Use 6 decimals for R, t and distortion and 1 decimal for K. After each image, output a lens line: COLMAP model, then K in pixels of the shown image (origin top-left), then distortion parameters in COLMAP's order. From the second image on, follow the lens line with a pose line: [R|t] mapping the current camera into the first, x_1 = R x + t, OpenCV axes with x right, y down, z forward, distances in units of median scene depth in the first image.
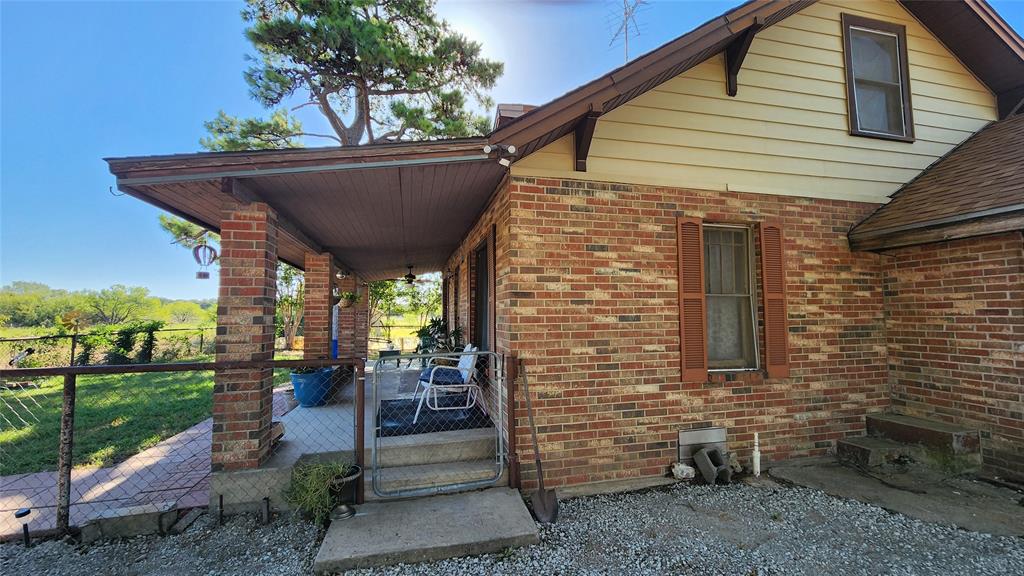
lens RADIAL K [[420.0, 0, 514.1], [0, 420.0, 288.2], [0, 0, 1]] dist [0.001283, 0.000570]
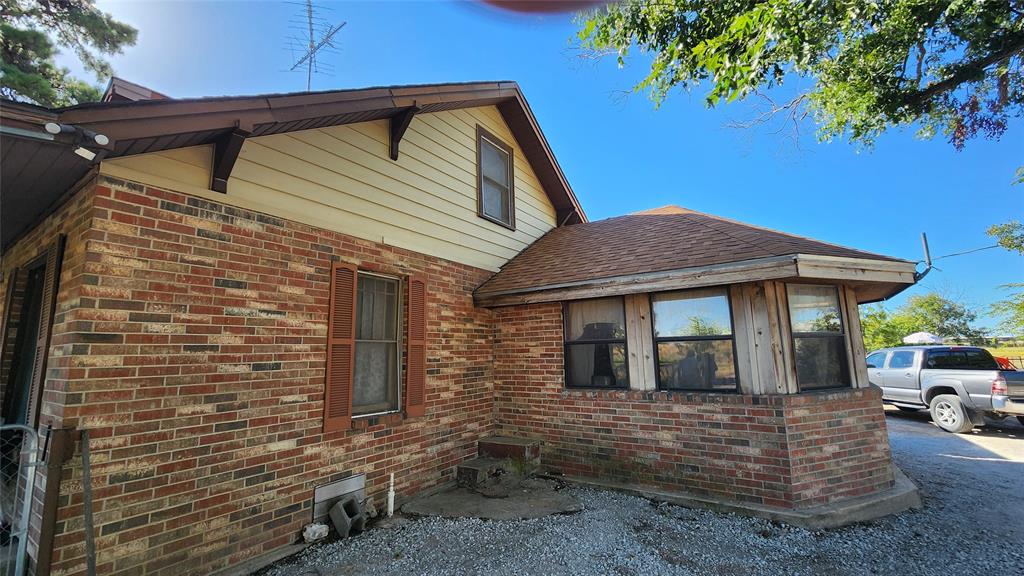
lens RADIAL K [[420.0, 0, 516.4], [0, 420.0, 288.5], [0, 0, 1]] dist [0.001283, 0.000570]
pose [[0.742276, 0.094482, 0.663400, 0.062489], [-0.029992, 0.993702, -0.107967, -0.011902], [-0.669423, 0.060245, 0.740434, -0.016439]]
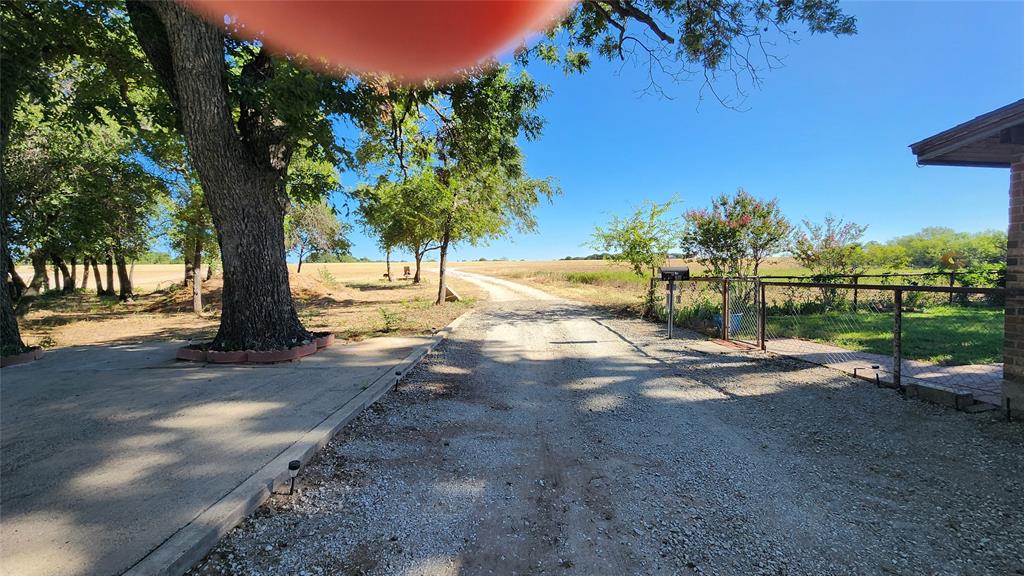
lens RADIAL K [[420.0, 0, 510.0], [0, 420.0, 287.6], [0, 0, 1]] dist [0.001283, 0.000570]
pose [[-0.084930, 0.051057, -0.995078, 0.446623], [0.082778, 0.995595, 0.044019, 0.005009], [0.992942, -0.078632, -0.088782, -0.209248]]
